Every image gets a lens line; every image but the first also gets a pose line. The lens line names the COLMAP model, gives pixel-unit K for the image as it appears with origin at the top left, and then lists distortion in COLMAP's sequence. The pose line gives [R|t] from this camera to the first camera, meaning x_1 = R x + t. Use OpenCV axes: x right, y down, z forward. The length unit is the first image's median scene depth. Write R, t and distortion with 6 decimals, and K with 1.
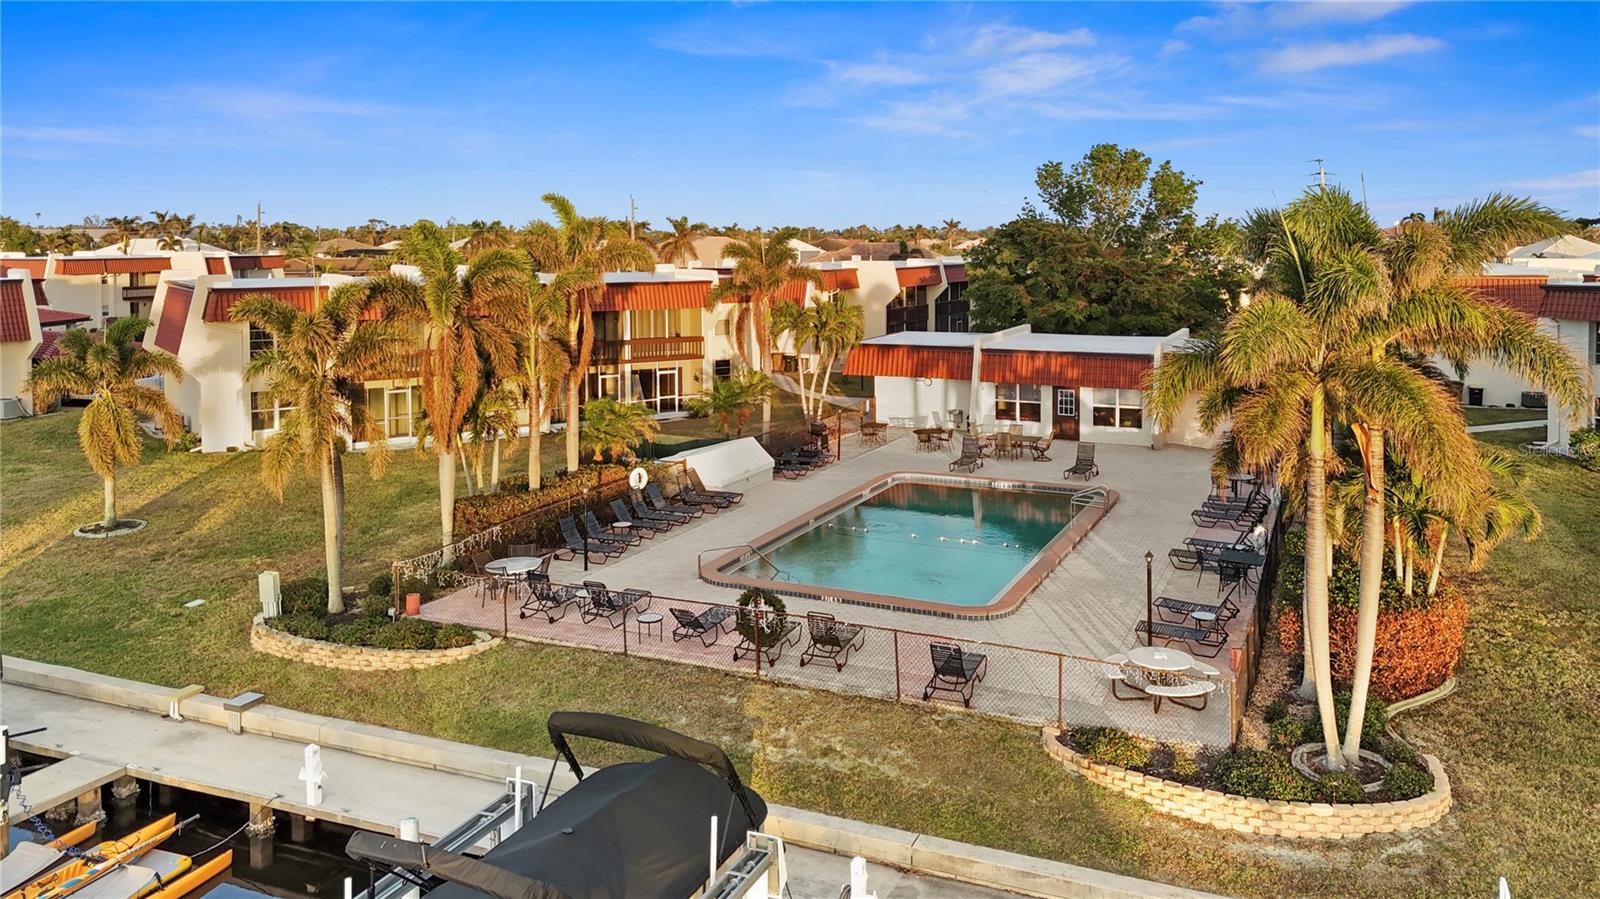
lens RADIAL K [[1313.3, 0, 800.0], [0, 1313.3, 449.5], [0, 0, 1]] dist [0.003344, 0.001683]
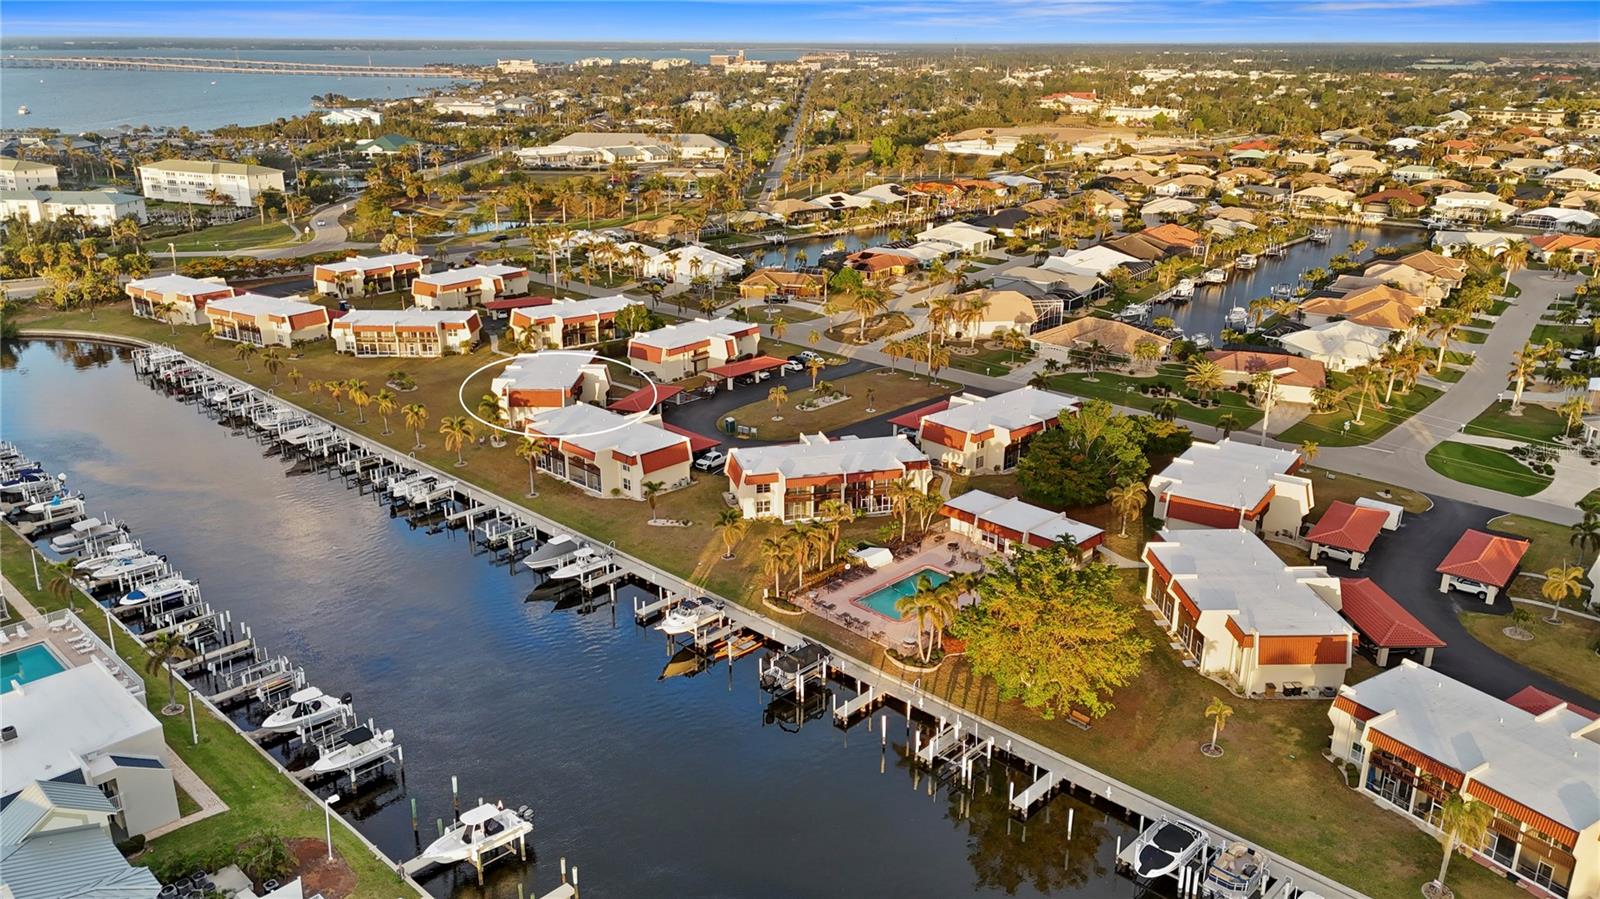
lens RADIAL K [[1111.4, 0, 800.0], [0, 1111.4, 449.5], [0, 0, 1]] dist [-0.000190, -0.000021]
pose [[0.947928, 0.136135, -0.287923, 0.932172], [-0.101684, 0.986092, 0.131468, -1.061000], [0.301816, -0.095345, 0.948587, -3.141405]]
